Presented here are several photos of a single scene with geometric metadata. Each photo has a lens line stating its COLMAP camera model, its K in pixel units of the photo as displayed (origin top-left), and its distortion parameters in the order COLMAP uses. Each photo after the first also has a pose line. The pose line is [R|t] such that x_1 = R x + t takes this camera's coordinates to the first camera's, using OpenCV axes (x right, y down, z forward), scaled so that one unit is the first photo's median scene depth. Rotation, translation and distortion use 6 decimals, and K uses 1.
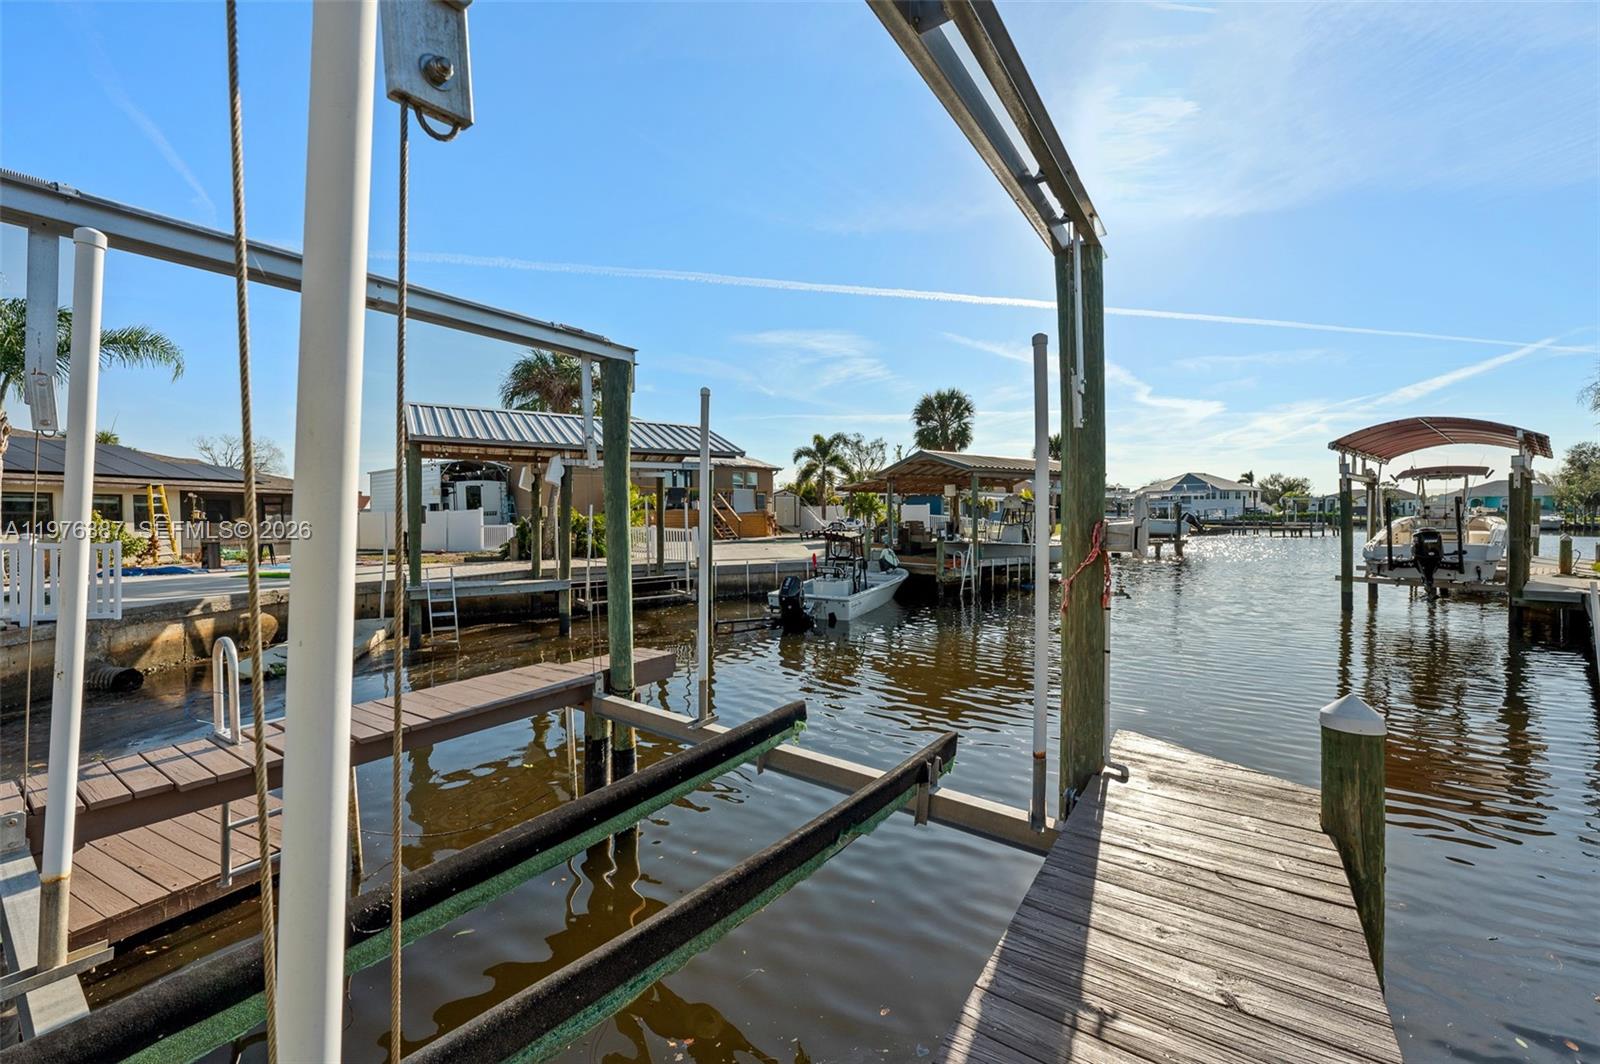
lens RADIAL K [[627.6, 0, 800.0], [0, 627.6, 532.0], [0, 0, 1]] dist [0.000555, -0.000105]
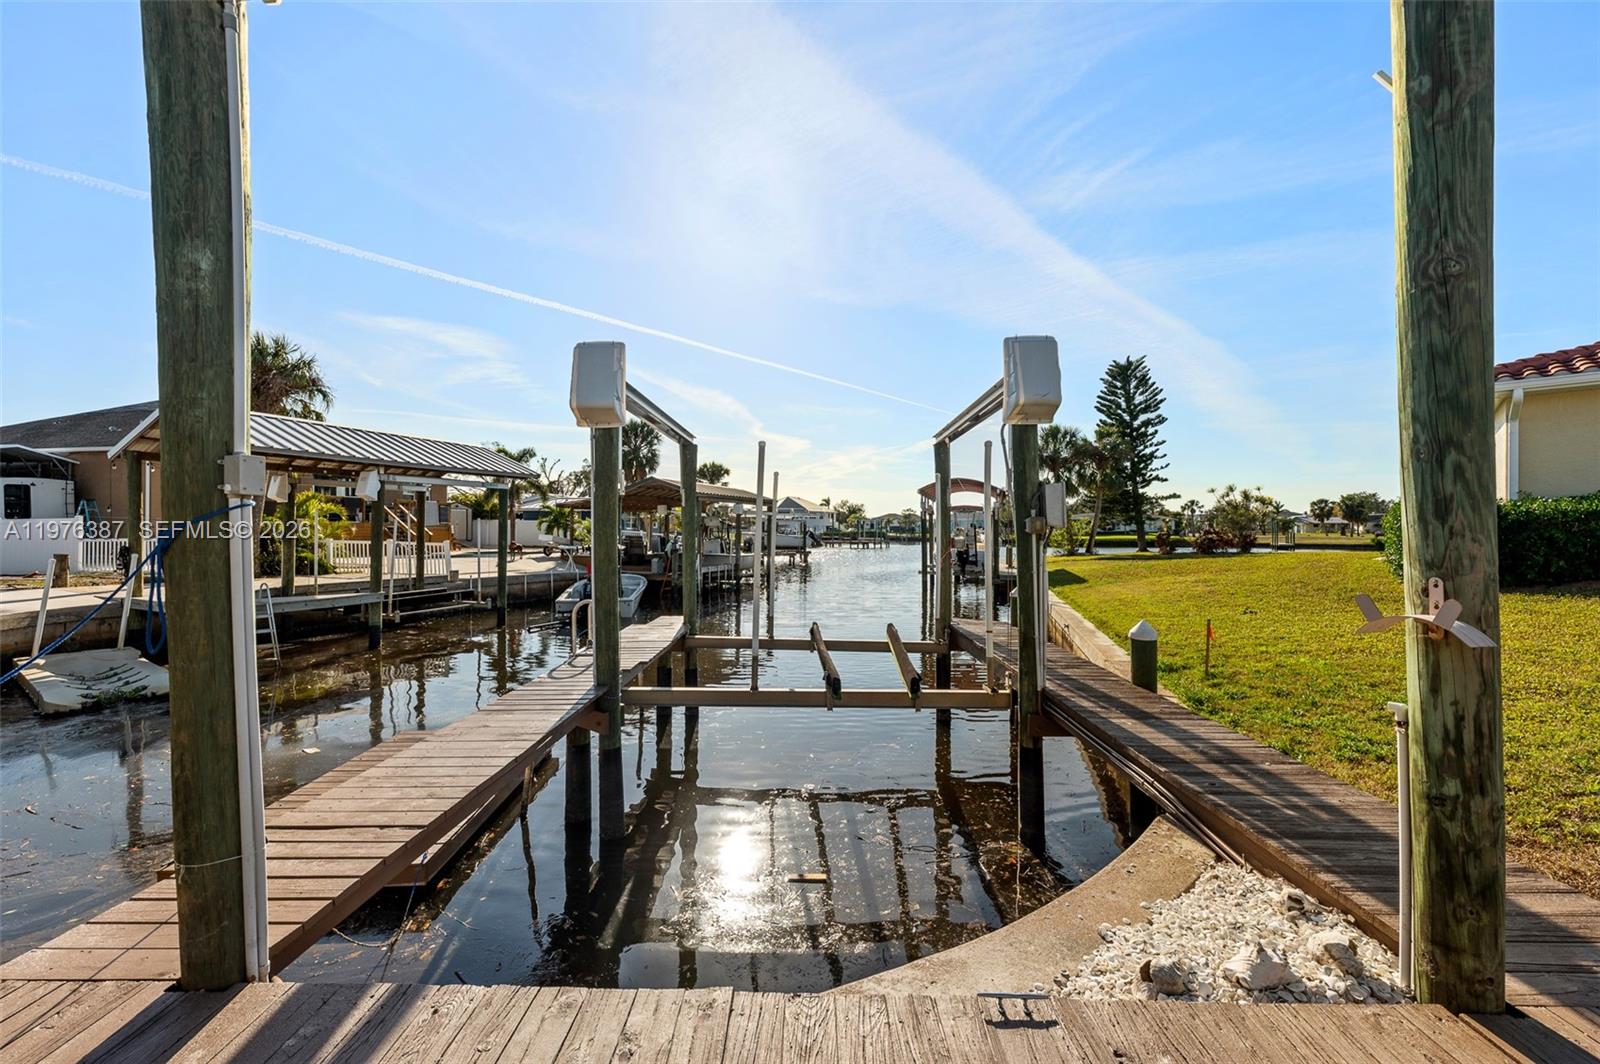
lens RADIAL K [[627.6, 0, 800.0], [0, 627.6, 532.0], [0, 0, 1]] dist [0.000555, -0.000105]
pose [[0.833100, 0.008351, 0.553060, -0.122704], [0.004296, 0.999758, -0.021569, 0.000957], [-0.553106, 0.020345, 0.832862, -0.076341]]
